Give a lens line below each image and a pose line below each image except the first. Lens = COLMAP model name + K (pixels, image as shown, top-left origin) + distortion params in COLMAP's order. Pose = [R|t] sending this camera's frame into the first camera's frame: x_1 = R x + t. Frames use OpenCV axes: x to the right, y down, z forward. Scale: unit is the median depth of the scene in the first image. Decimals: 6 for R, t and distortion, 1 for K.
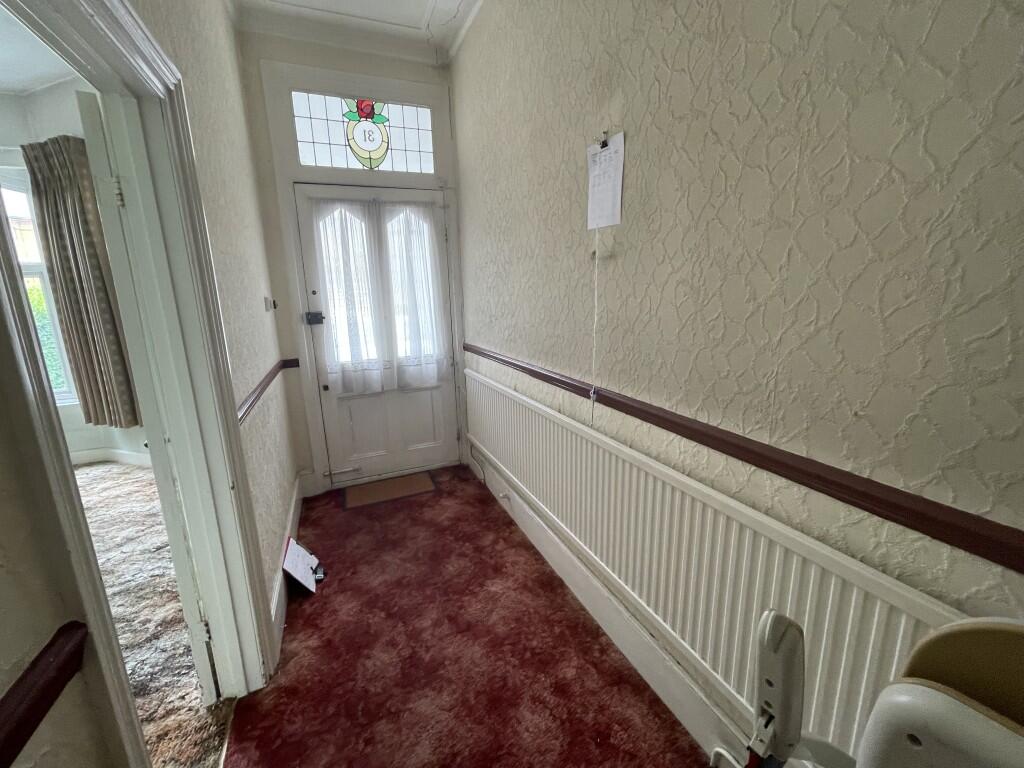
lens RADIAL K [[413.4, 0, 509.2], [0, 413.4, 381.6], [0, 0, 1]] dist [-0.001693, -0.000053]
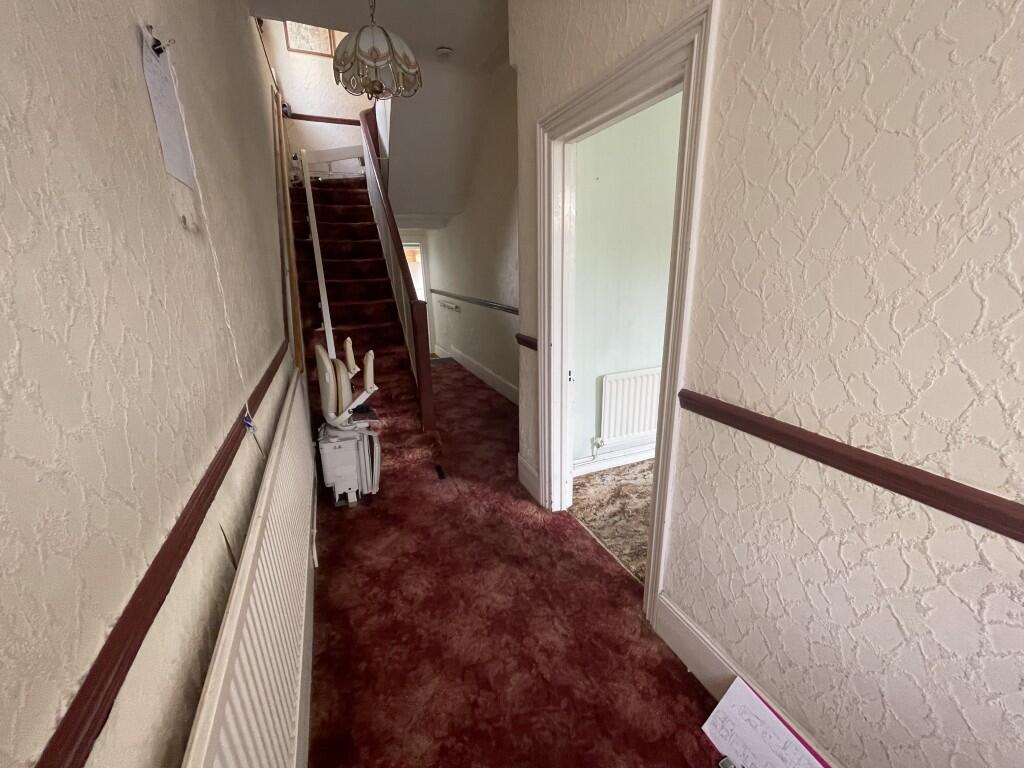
lens RADIAL K [[413.4, 0, 514.7], [0, 413.4, 384.0], [0, 0, 1]] dist [-0.001693, -0.000053]
pose [[-0.997634, 0.068716, 0.002234, -0.240157], [0.060952, 0.868946, 0.491139, -0.320107], [0.031808, 0.490113, -0.871078, 1.426853]]
